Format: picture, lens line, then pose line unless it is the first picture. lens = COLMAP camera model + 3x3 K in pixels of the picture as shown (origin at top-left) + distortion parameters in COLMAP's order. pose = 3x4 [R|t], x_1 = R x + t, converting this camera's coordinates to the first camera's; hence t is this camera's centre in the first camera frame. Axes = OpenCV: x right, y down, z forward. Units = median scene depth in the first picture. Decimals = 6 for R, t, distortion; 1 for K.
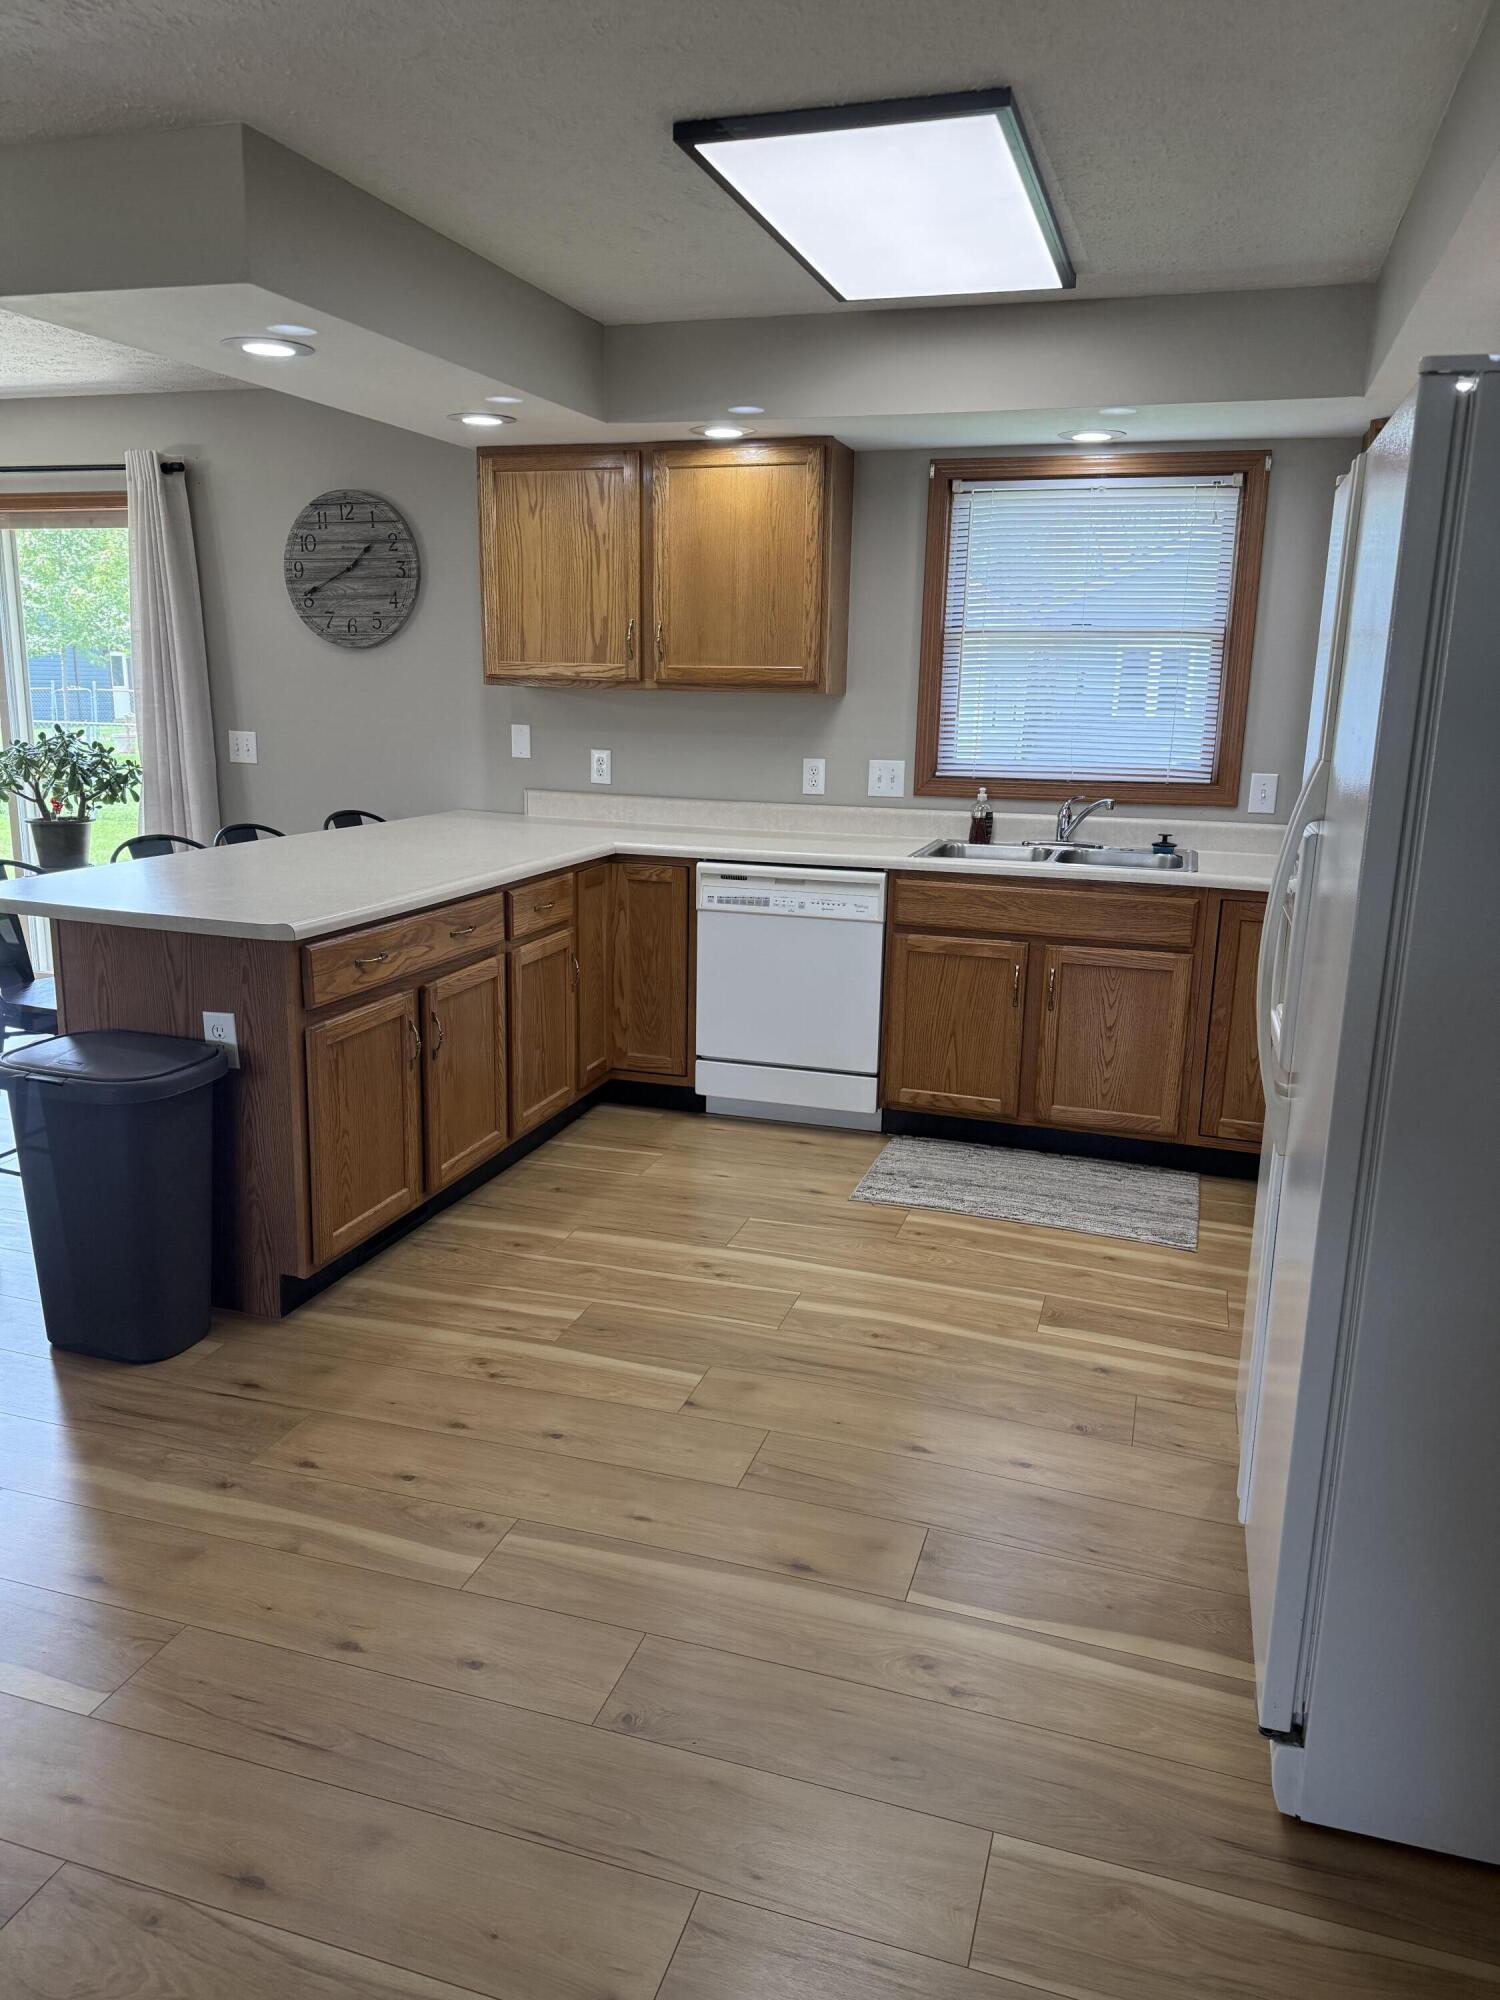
lens RADIAL K [[1387.5, 0, 752.4], [0, 1387.5, 997.2], [0, 0, 1]] dist [0.120509, -0.189244]
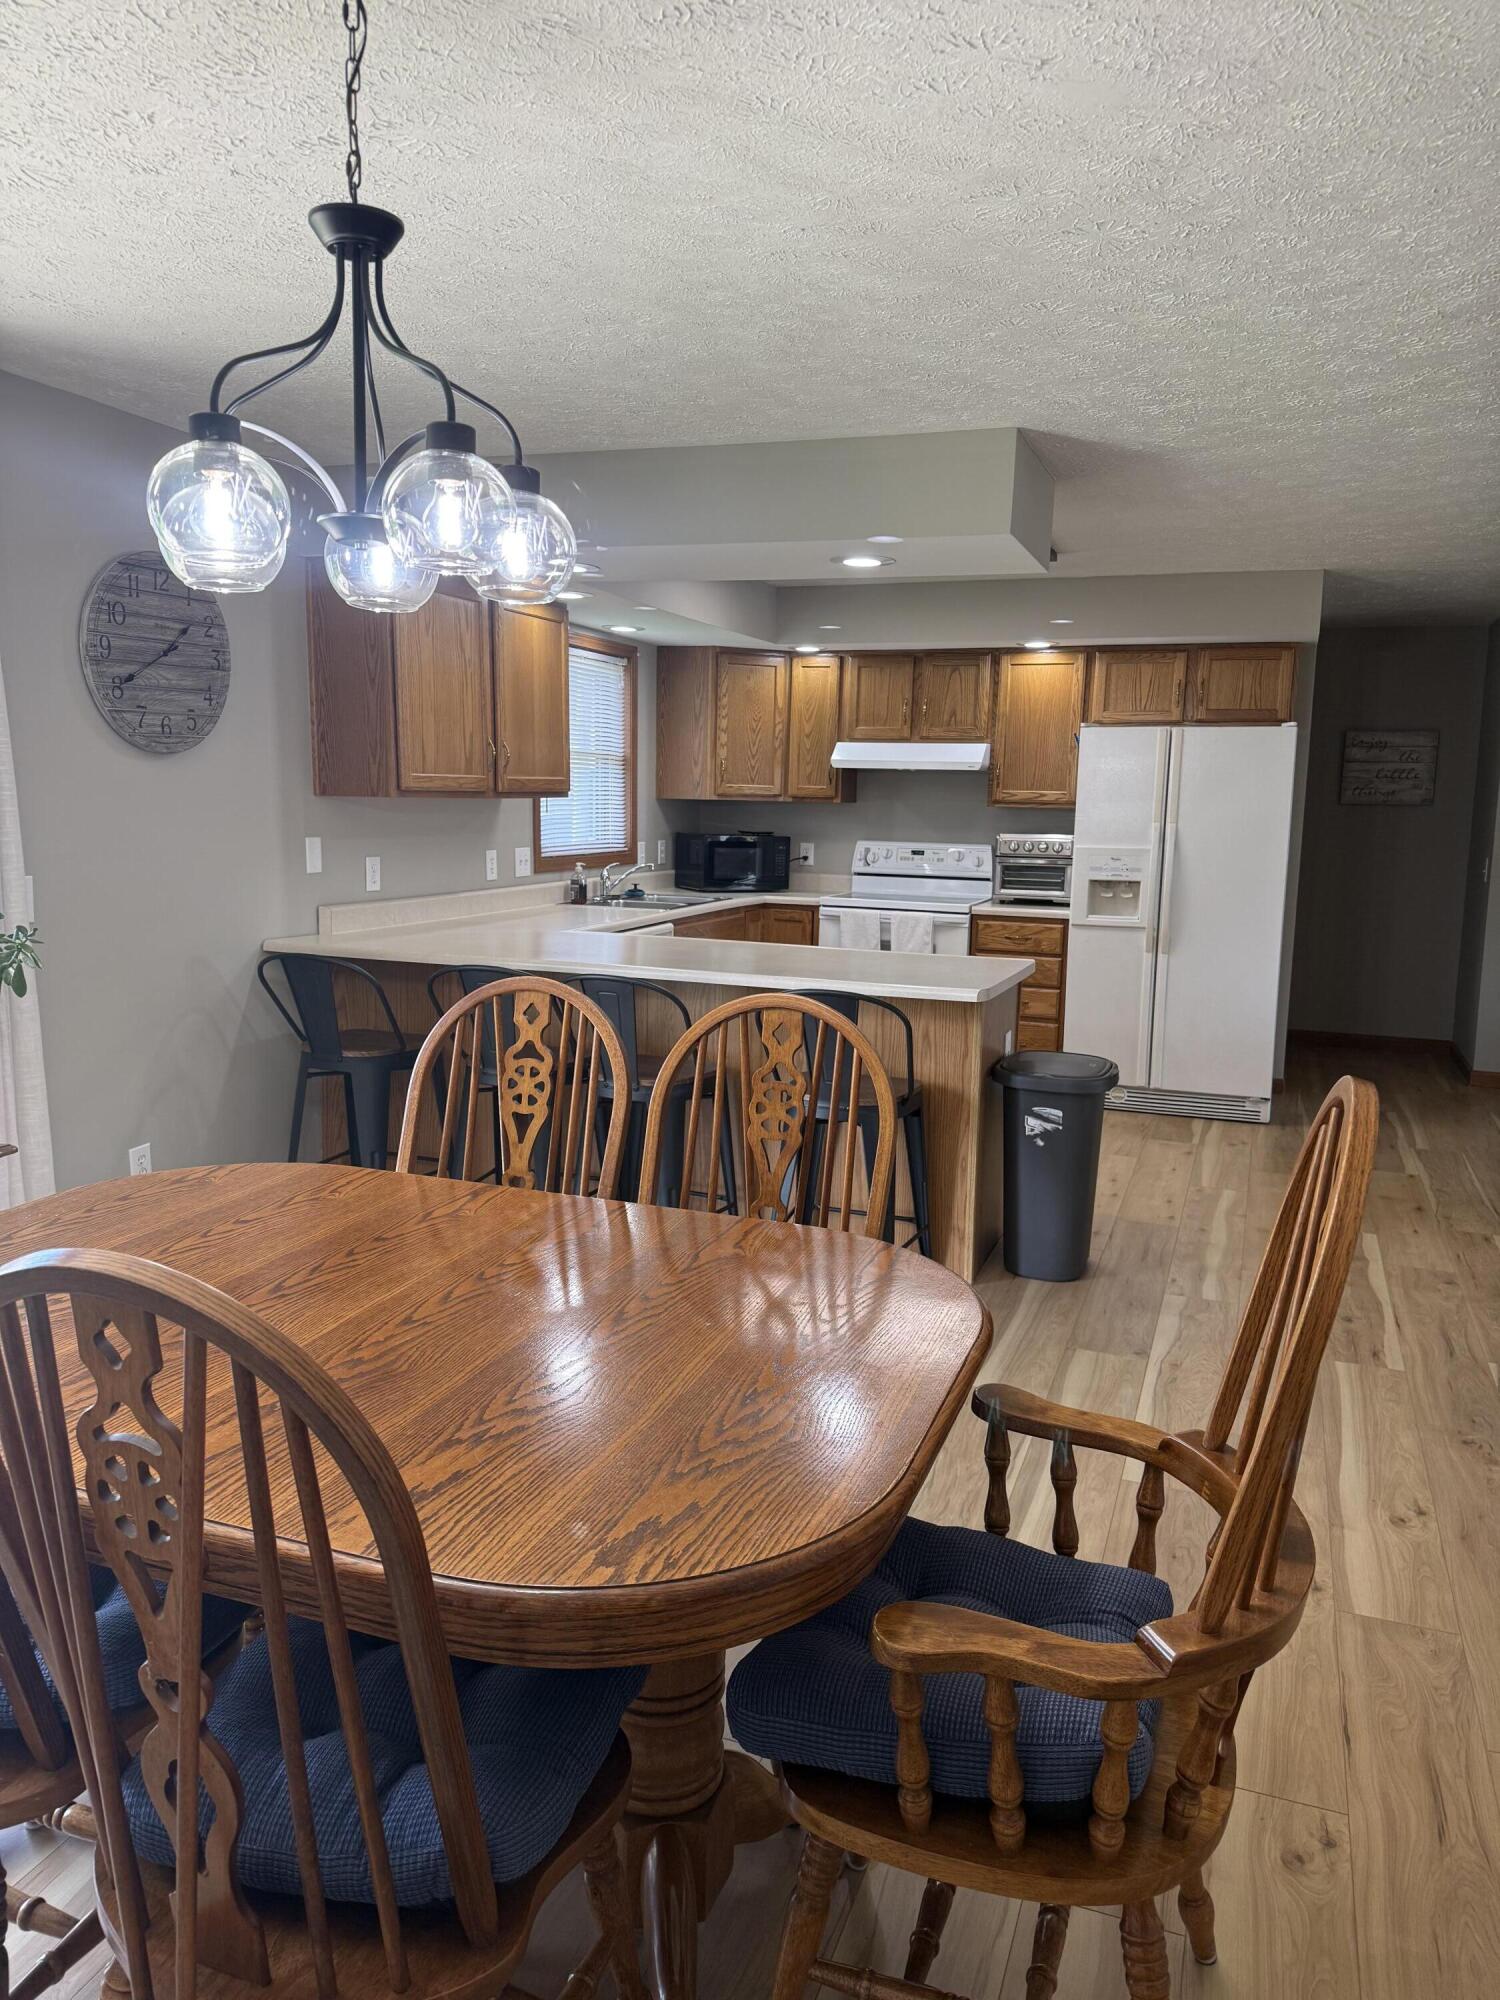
lens RADIAL K [[1387.5, 0, 752.4], [0, 1387.5, 997.2], [0, 0, 1]] dist [0.120509, -0.189244]
pose [[0.053759, -0.167762, 0.984361, -1.237322], [0.201158, 0.967396, 0.153885, -0.206052], [-0.978082, 0.189740, 0.085753, 0.766183]]
